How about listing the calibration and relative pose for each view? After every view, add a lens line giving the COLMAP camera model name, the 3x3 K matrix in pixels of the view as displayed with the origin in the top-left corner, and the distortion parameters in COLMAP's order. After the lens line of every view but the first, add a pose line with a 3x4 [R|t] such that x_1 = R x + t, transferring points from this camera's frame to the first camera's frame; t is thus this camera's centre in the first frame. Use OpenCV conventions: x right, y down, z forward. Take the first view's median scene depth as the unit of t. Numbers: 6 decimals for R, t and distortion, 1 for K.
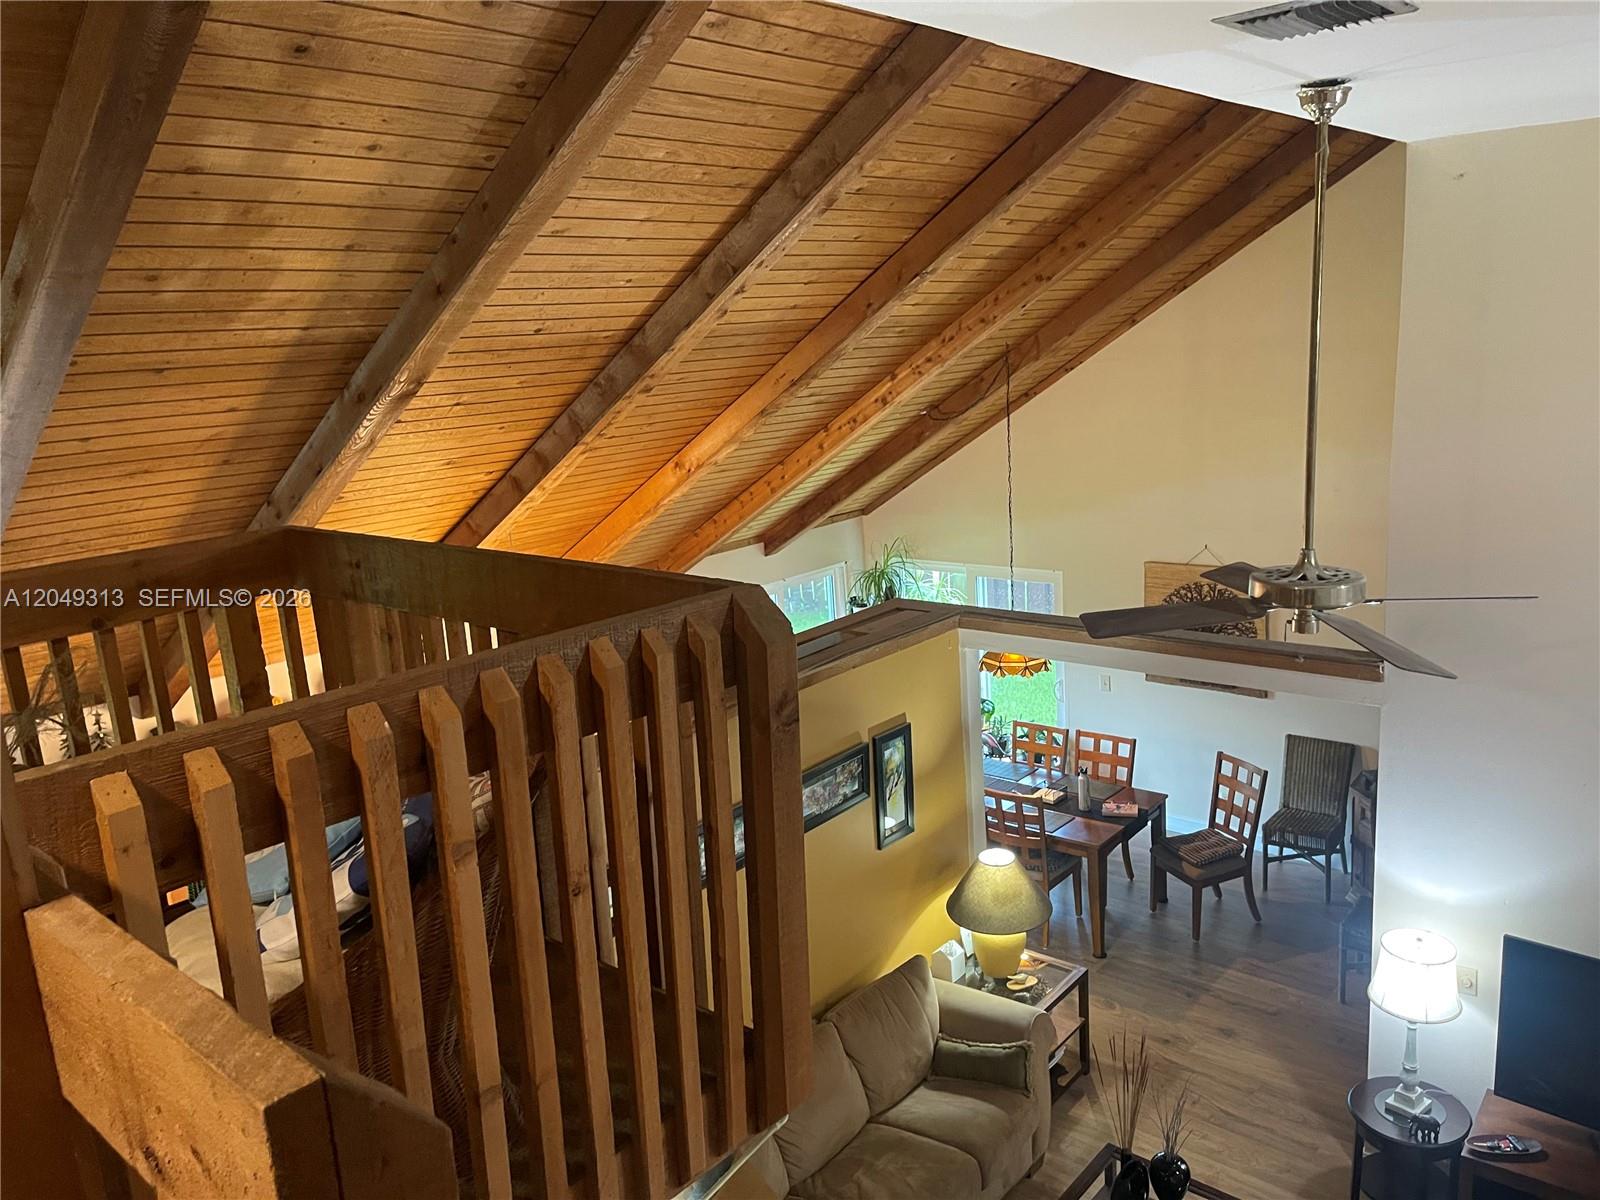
lens RADIAL K [[1208.7, 0, 802.1], [0, 1208.7, 600.5], [0, 0, 1]] dist [0.076140, -0.100092]
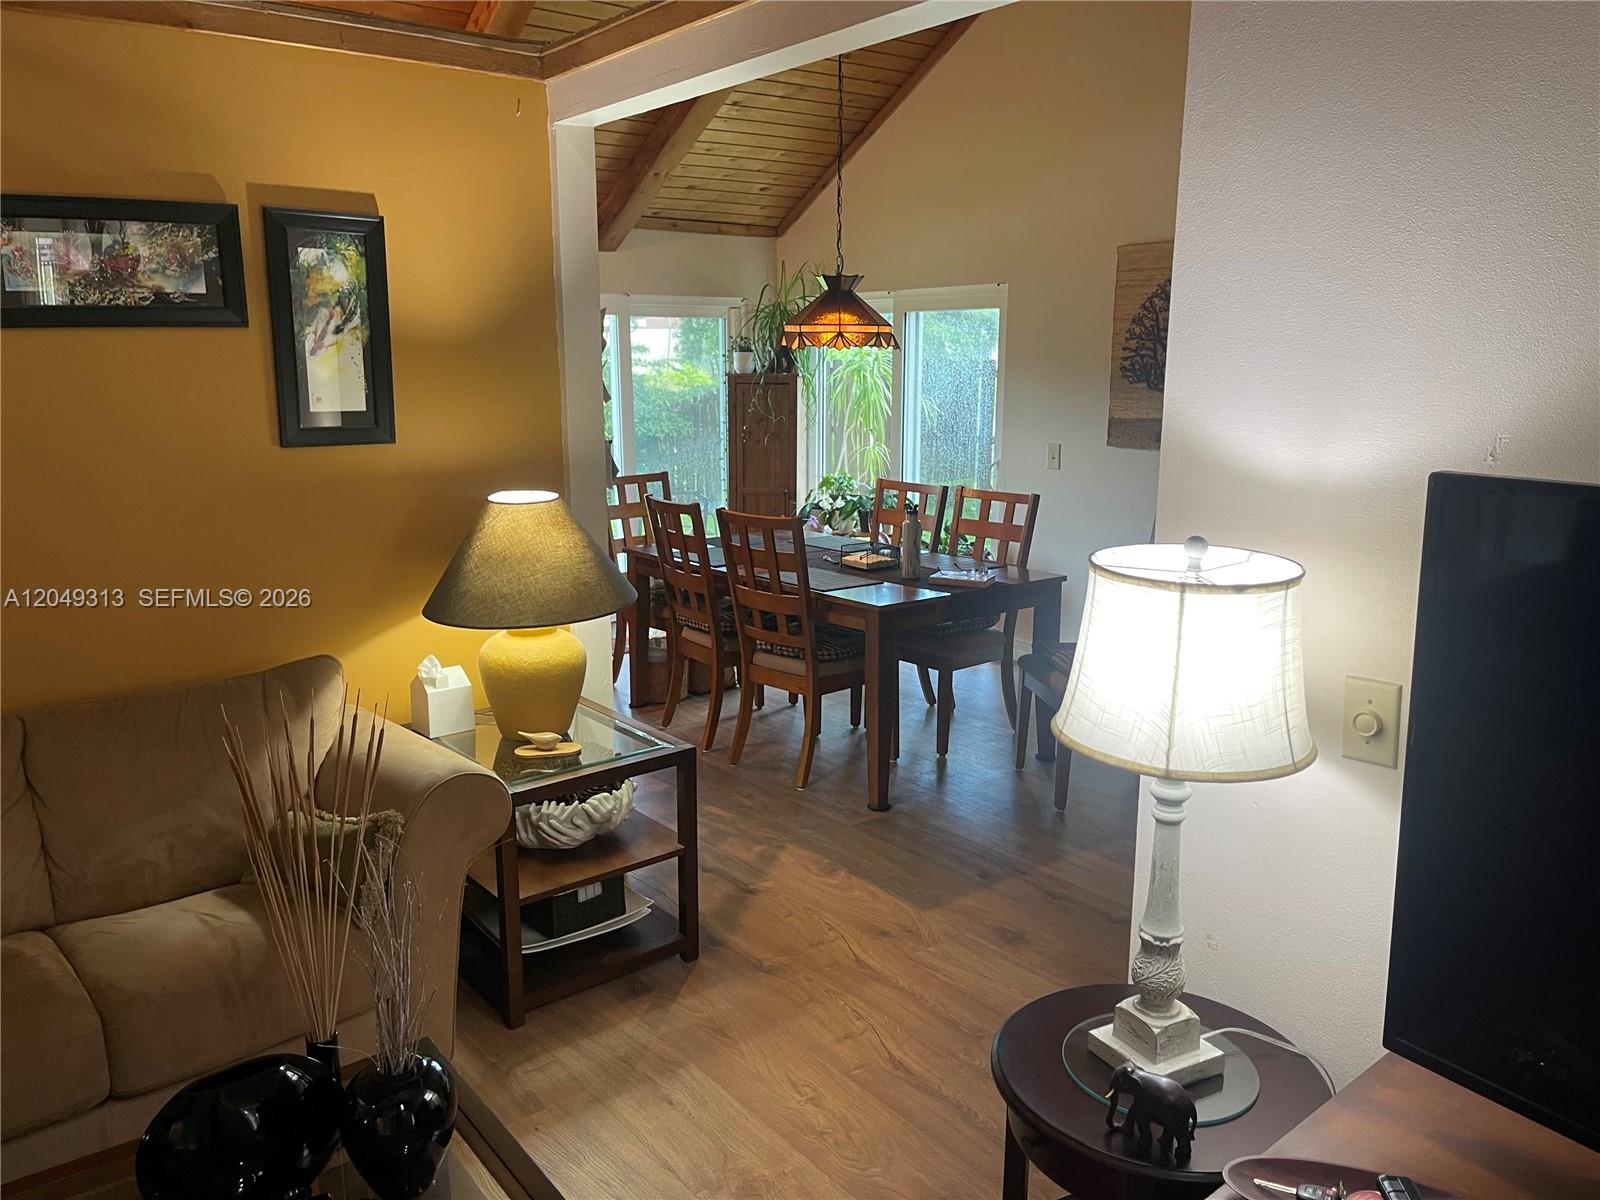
lens RADIAL K [[1208.7, 0, 817.3], [0, 1208.7, 595.3], [0, 0, 1]] dist [0.076140, -0.100092]
pose [[0.979939, 0.102397, -0.170982, 0.367984], [-0.105142, 0.994432, -0.007053, 0.240720], [0.169308, 0.024889, 0.985249, 0.519044]]
